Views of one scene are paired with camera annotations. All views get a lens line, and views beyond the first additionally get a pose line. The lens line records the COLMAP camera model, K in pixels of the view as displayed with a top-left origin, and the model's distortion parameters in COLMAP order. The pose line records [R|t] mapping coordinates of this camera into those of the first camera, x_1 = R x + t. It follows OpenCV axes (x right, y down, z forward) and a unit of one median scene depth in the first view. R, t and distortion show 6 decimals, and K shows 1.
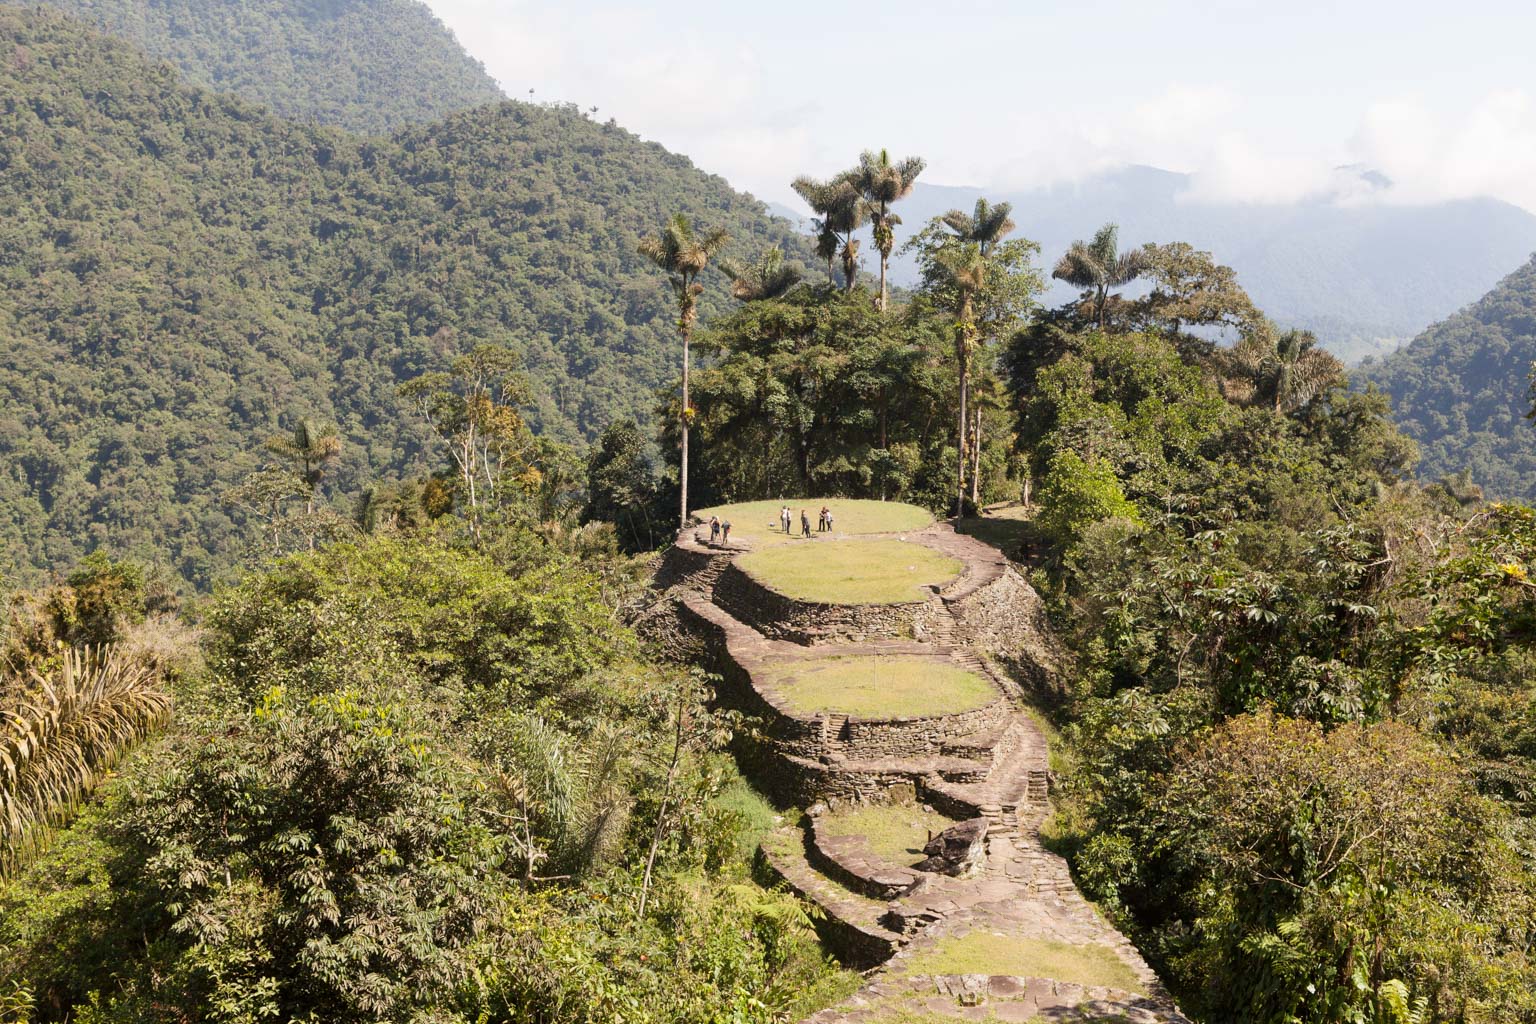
lens RADIAL K [[1920.5, 0, 766.5], [0, 1920.5, 516.1], [0, 0, 1]] dist [-0.050117, 0.000000]
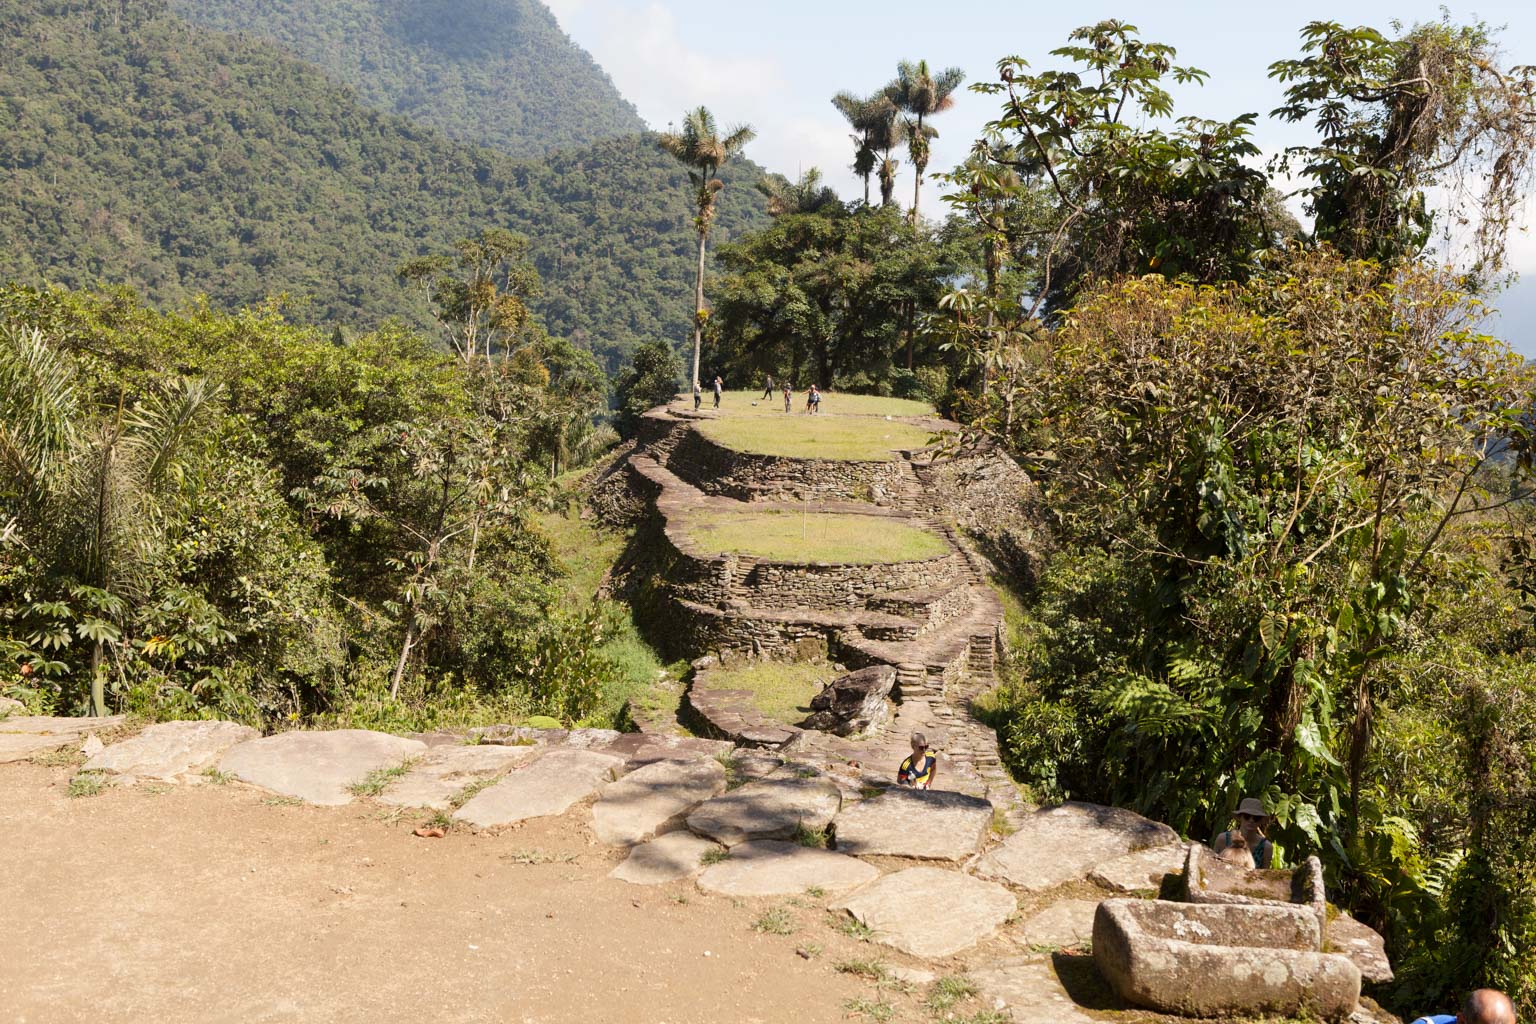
lens RADIAL K [[1725.9, 0, 768.7], [0, 1725.9, 508.2], [0, 0, 1]] dist [-0.087848, 0.000000]
pose [[0.996869, 0.053666, -0.058075, 0.047060], [-0.054126, 0.998514, -0.006361, 0.046133], [0.057648, 0.009484, 0.998292, 0.135493]]
